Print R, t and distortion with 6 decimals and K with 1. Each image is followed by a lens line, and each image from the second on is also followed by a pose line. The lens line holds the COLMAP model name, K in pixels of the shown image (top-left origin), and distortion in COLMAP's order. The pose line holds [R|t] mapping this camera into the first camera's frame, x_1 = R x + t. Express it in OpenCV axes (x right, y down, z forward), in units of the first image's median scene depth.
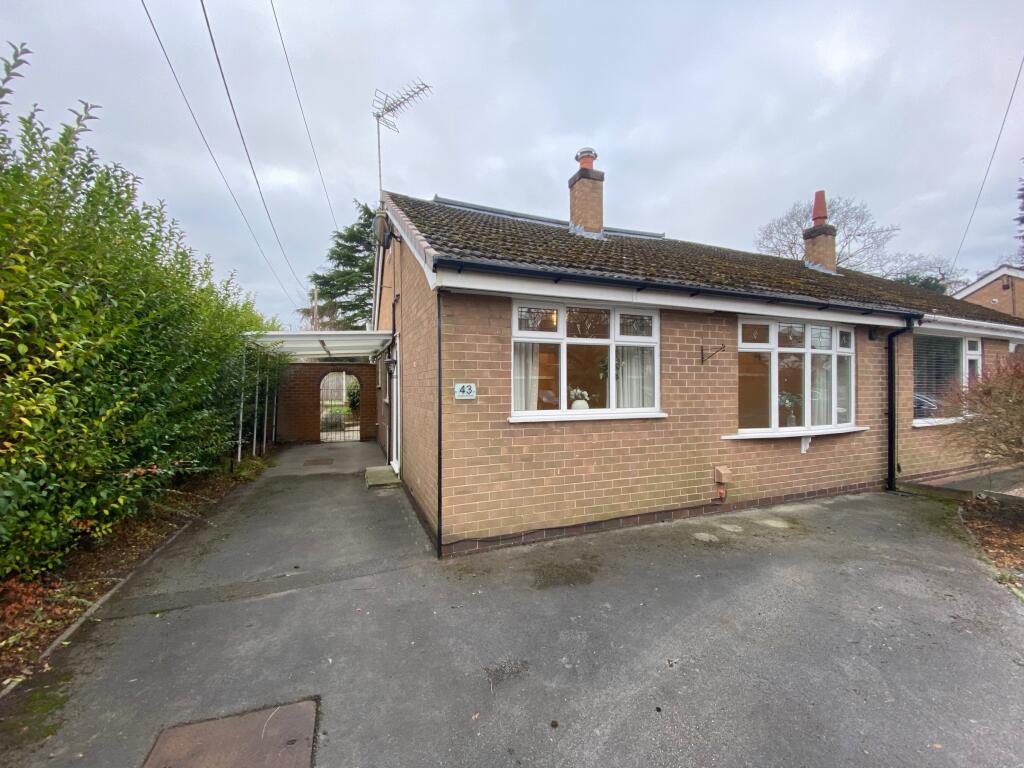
lens RADIAL K [[410.7, 0, 509.3], [0, 410.7, 381.8], [0, 0, 1]] dist [-0.008147, -0.000497]
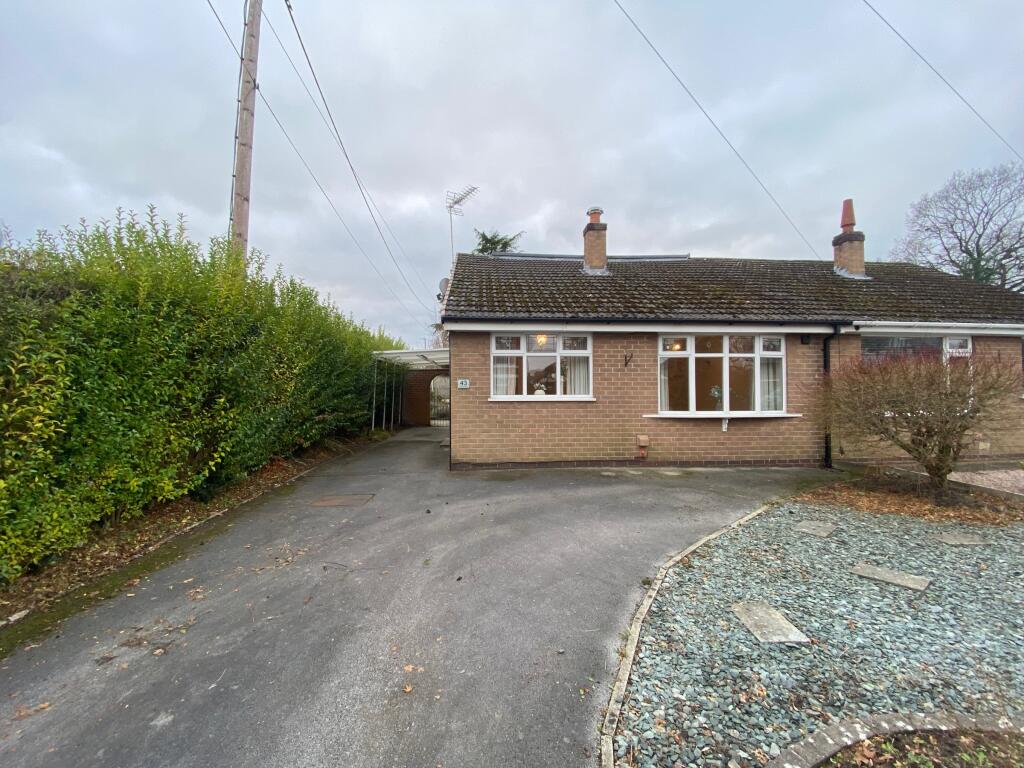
lens RADIAL K [[409.2, 0, 517.2], [0, 409.2, 381.3], [0, 0, 1]] dist [0.015815, -0.019139]
pose [[0.955796, -0.005581, -0.293977, 0.499393], [0.003233, 0.999959, -0.008474, 0.020919], [0.294012, 0.007149, 0.955775, -0.531141]]
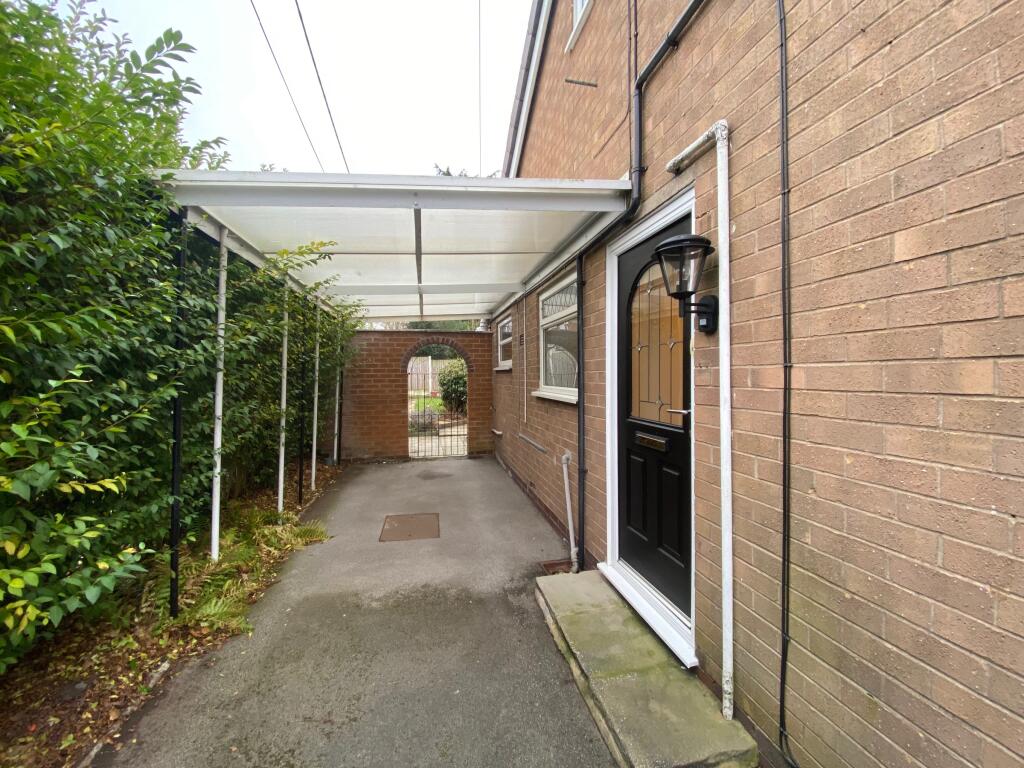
lens RADIAL K [[413.0, 0, 514.6], [0, 413.0, 377.5], [0, 0, 1]] dist [0.017497, -0.033127]
pose [[0.986287, -0.007210, -0.164880, -0.435749], [0.010175, 0.999801, 0.017142, 0.032959], [0.164724, -0.018584, 0.986165, 0.903387]]
